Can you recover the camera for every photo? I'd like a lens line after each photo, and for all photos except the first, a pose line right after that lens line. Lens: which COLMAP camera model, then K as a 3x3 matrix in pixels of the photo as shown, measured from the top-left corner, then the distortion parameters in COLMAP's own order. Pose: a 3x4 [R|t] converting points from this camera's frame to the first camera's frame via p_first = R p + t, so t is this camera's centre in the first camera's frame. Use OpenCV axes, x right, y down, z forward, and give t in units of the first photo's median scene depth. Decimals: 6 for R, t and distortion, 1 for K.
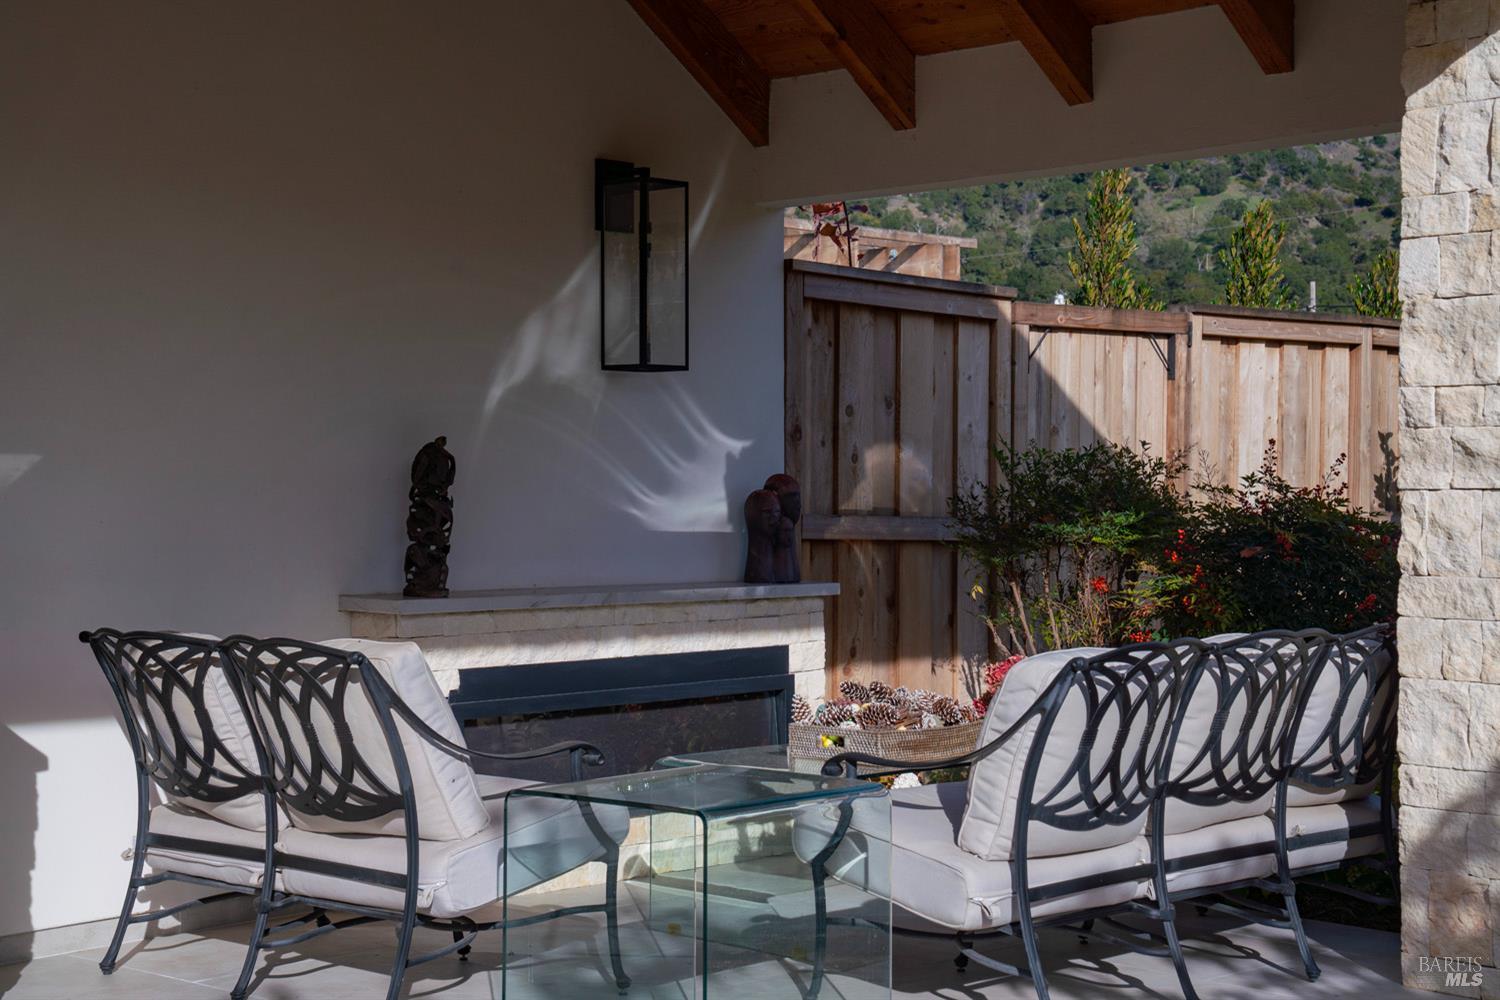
lens RADIAL K [[2524.0, 0, 751.7], [0, 2524.0, 502.0], [0, 0, 1]] dist [0.262204, 0.000000]
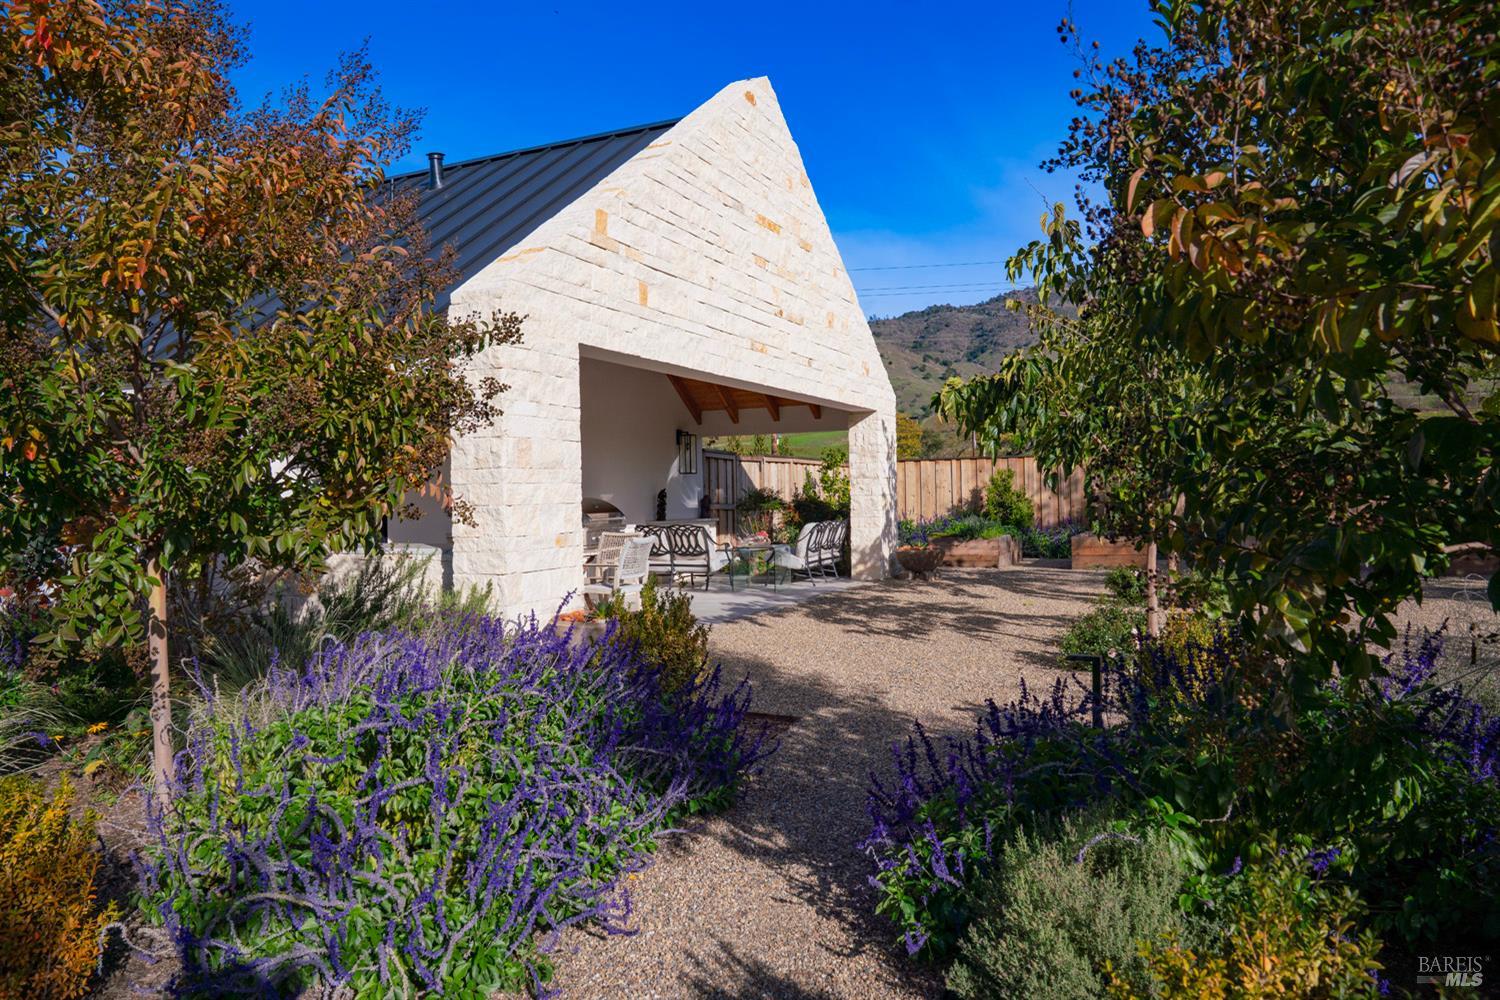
lens RADIAL K [[1064.6, 0, 748.1], [0, 1064.6, 501.4], [0, 0, 1]] dist [0.000001, 0.000000]
pose [[0.945401, -0.021786, 0.325181, -0.780365], [0.022437, 0.999747, 0.001748, -0.000784], [-0.325136, 0.005643, 0.945650, -1.250427]]
